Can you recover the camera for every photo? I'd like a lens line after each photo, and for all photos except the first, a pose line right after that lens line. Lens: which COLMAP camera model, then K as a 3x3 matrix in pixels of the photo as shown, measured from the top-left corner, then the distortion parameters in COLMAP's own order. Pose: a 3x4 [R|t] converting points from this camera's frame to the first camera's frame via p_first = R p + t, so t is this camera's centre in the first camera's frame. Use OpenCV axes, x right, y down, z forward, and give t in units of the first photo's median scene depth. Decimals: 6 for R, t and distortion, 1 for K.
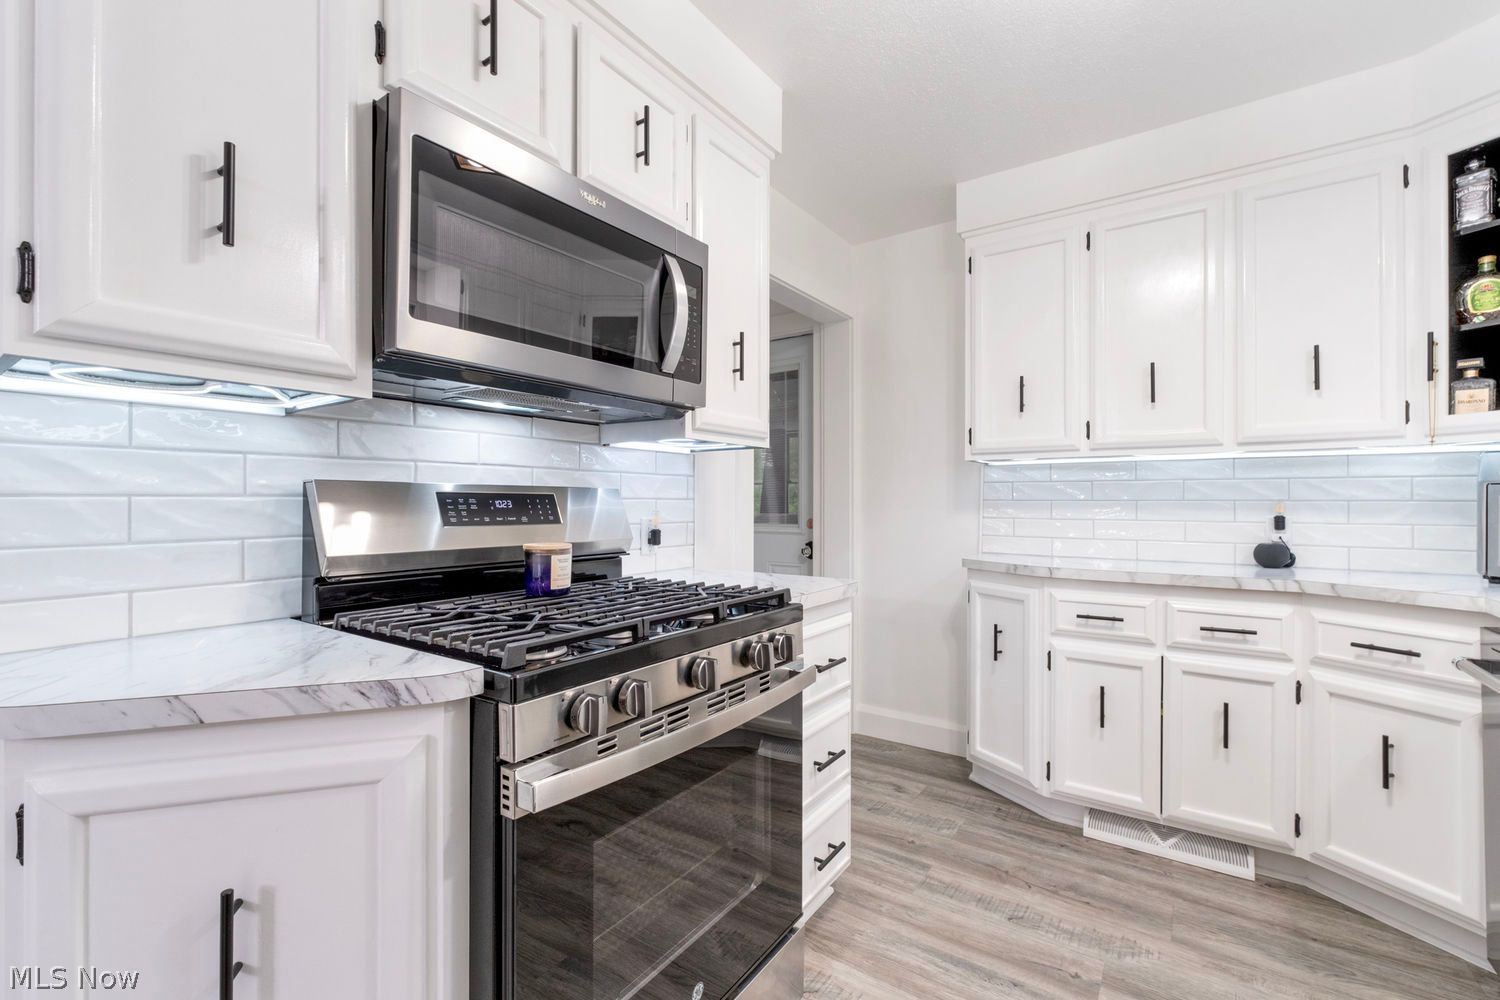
lens RADIAL K [[641.6, 0, 747.6], [0, 641.6, 504.3], [0, 0, 1]] dist [-0.002797, -0.000185]
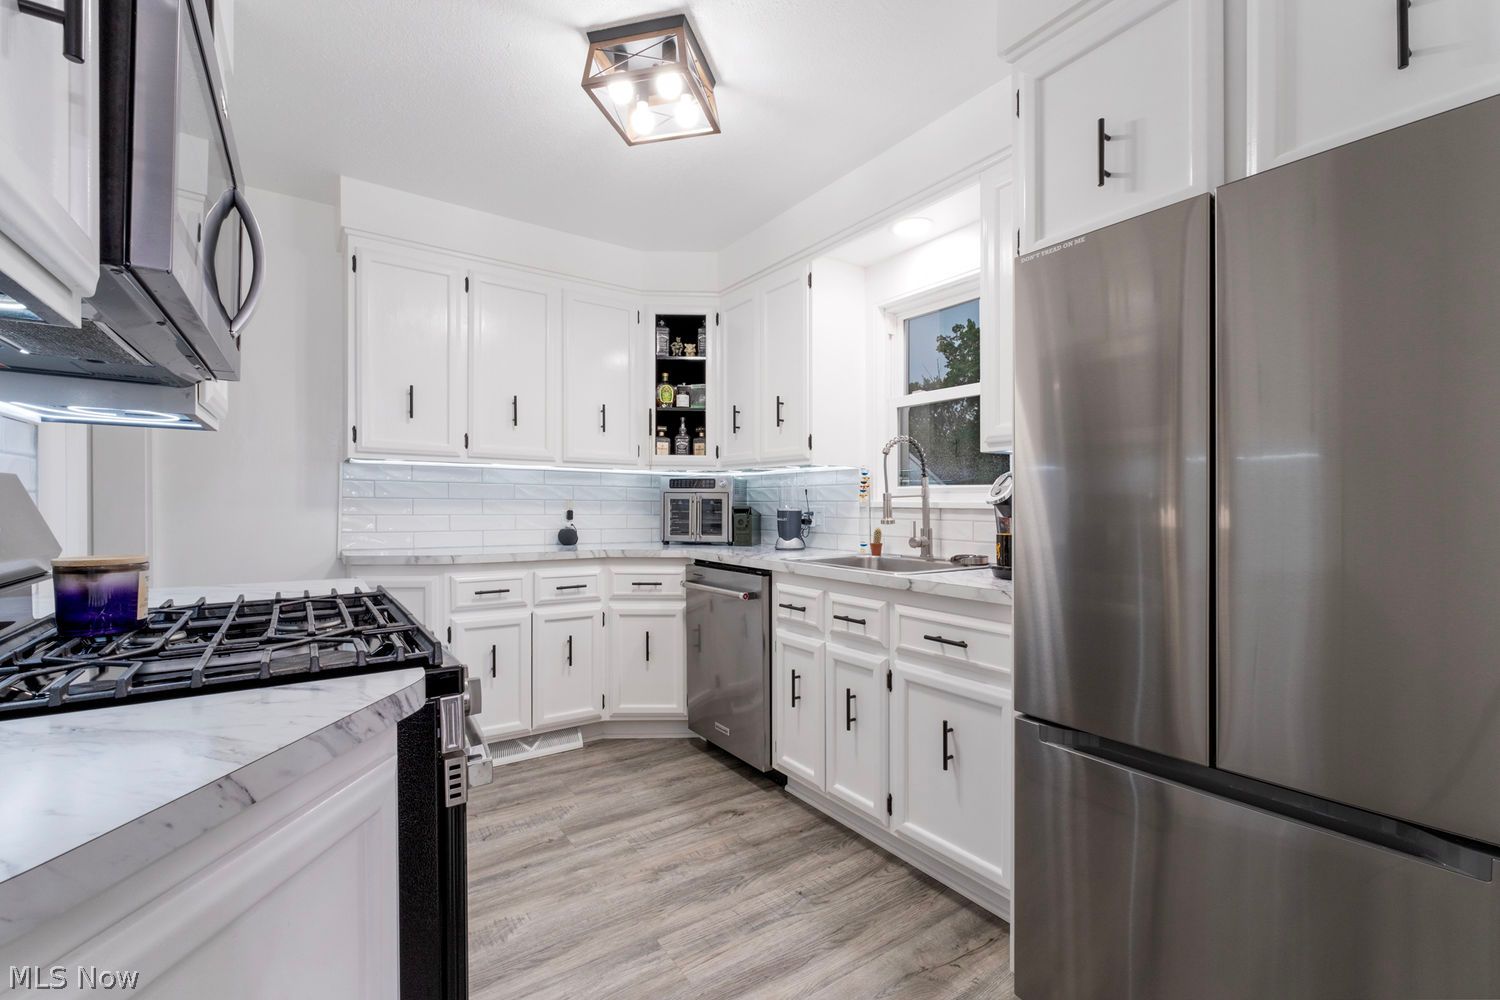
lens RADIAL K [[641.6, 0, 754.9], [0, 641.6, 507.8], [0, 0, 1]] dist [-0.002797, -0.000185]
pose [[0.339221, -0.003561, 0.940700, -0.524041], [-0.004710, 0.999974, 0.005484, 0.002120], [-0.940695, -0.006291, 0.339195, 0.091481]]
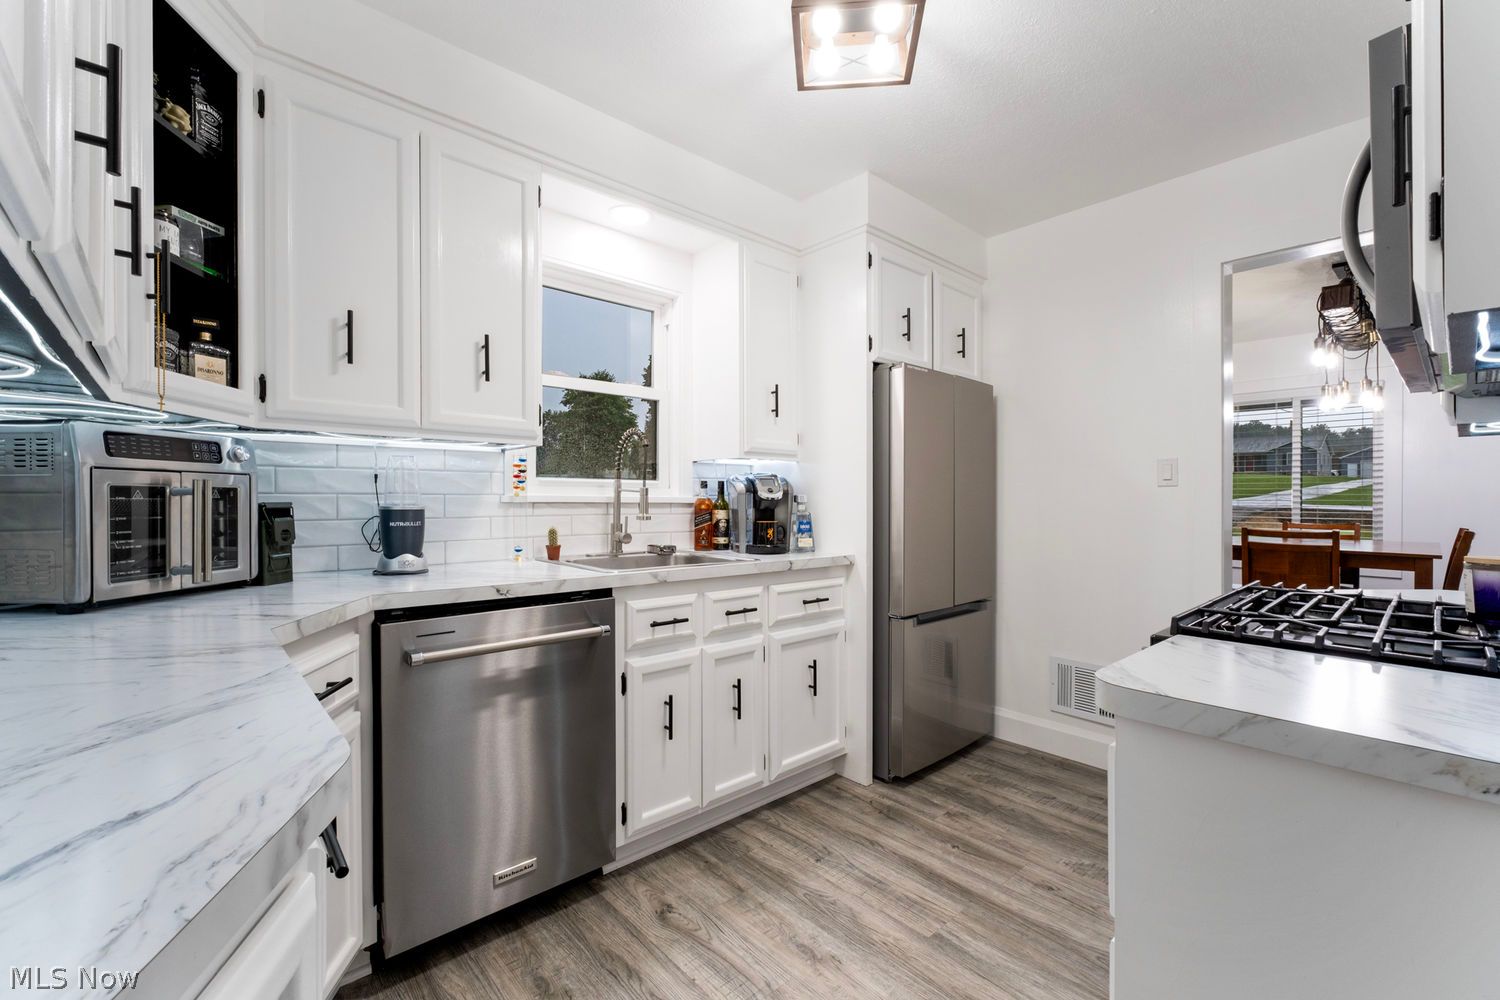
lens RADIAL K [[641.6, 0, 755.6], [0, 641.6, 493.6], [0, 0, 1]] dist [-0.002797, -0.000185]
pose [[-0.976787, -0.002631, 0.214195, 0.291353], [-0.004950, 0.999935, -0.010289, 0.001177], [-0.214154, -0.011110, -0.976737, 1.414877]]
